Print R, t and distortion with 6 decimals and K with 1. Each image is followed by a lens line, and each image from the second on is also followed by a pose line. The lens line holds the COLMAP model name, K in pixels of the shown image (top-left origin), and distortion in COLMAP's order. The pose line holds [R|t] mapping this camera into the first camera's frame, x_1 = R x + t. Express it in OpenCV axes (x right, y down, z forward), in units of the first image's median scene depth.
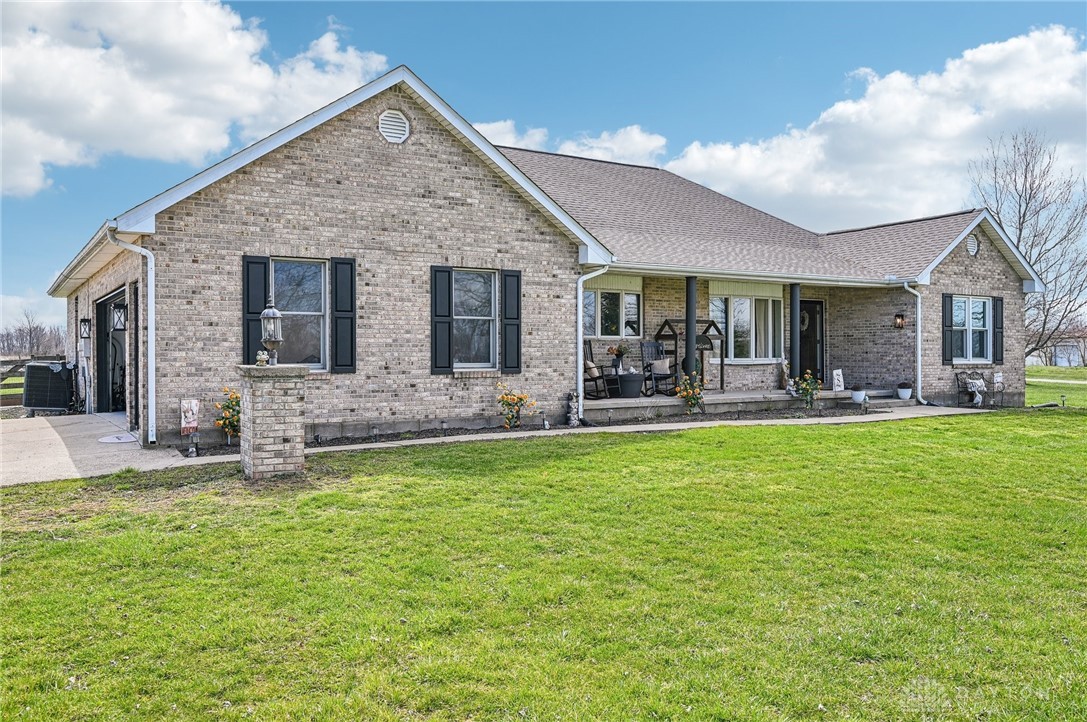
lens RADIAL K [[876.5, 0, 544.0], [0, 876.5, 365.3], [0, 0, 1]] dist [0.000044, -0.002120]
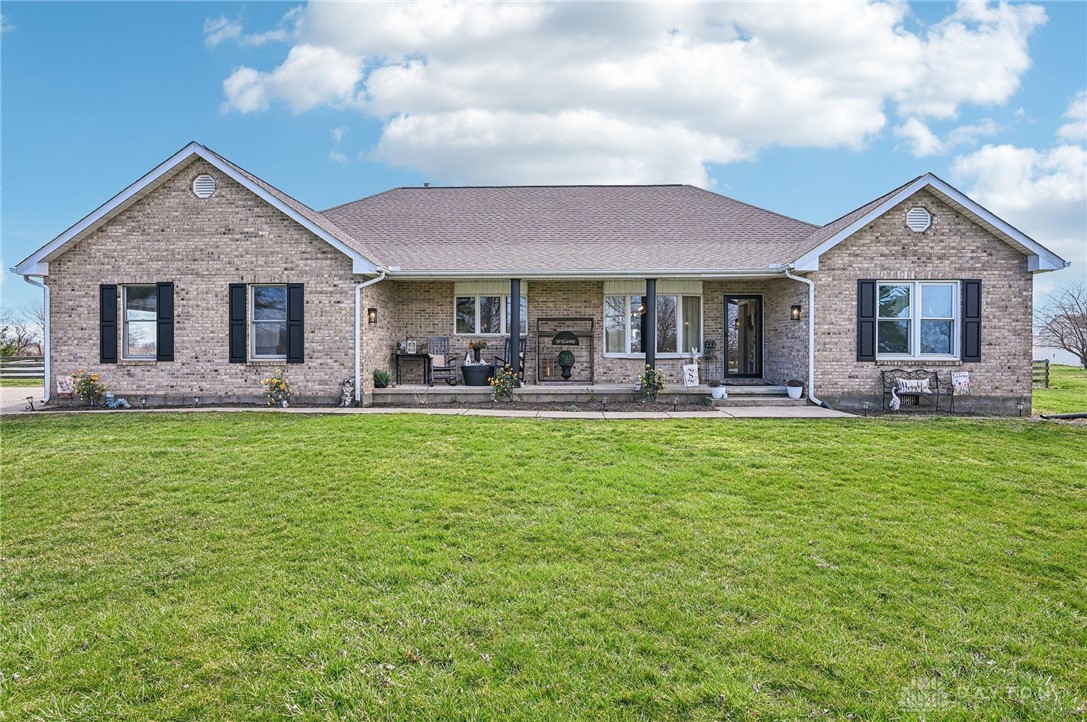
lens RADIAL K [[601.0, 0, 544.6], [0, 601.0, 360.8], [0, 0, 1]] dist [-0.002638, -0.000626]
pose [[0.826771, 0.010734, -0.562437, 0.745999], [-0.008584, 0.999942, 0.006466, -0.002821], [0.562474, -0.000518, 0.826815, 0.460448]]
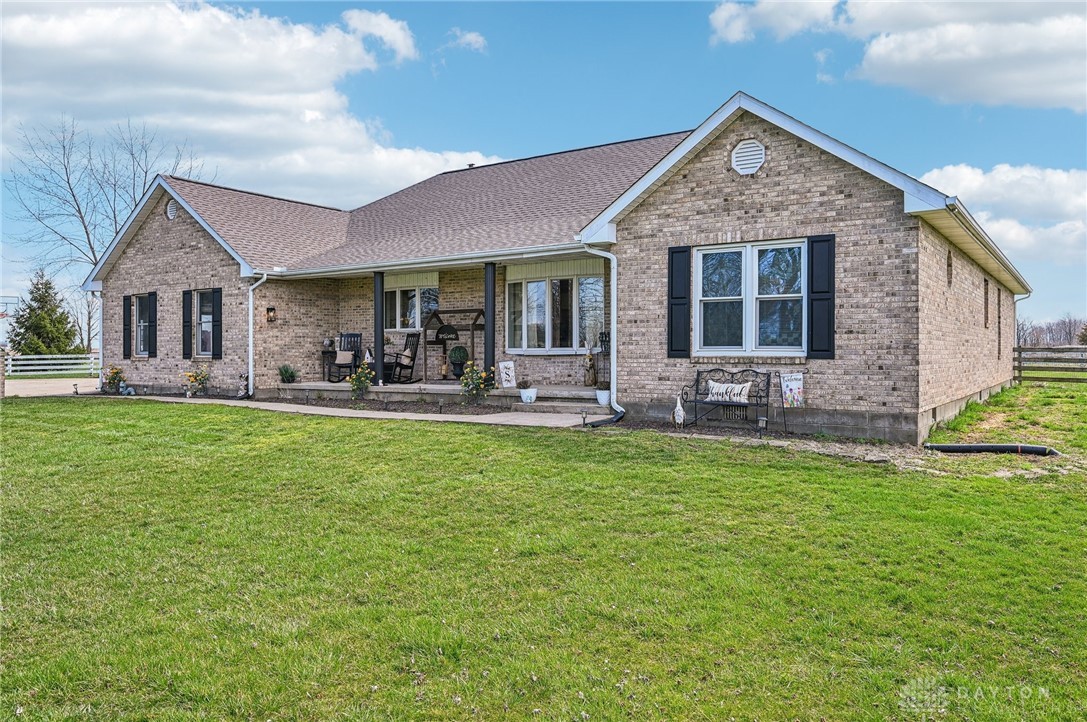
lens RADIAL K [[785.4, 0, 544.2], [0, 785.4, 355.1], [0, 0, 1]] dist [-0.003183, -0.000330]
pose [[0.397347, 0.005413, -0.917652, 1.333577], [-0.006814, 0.999972, 0.002948, -0.004710], [0.917643, 0.005082, 0.397373, 0.954343]]
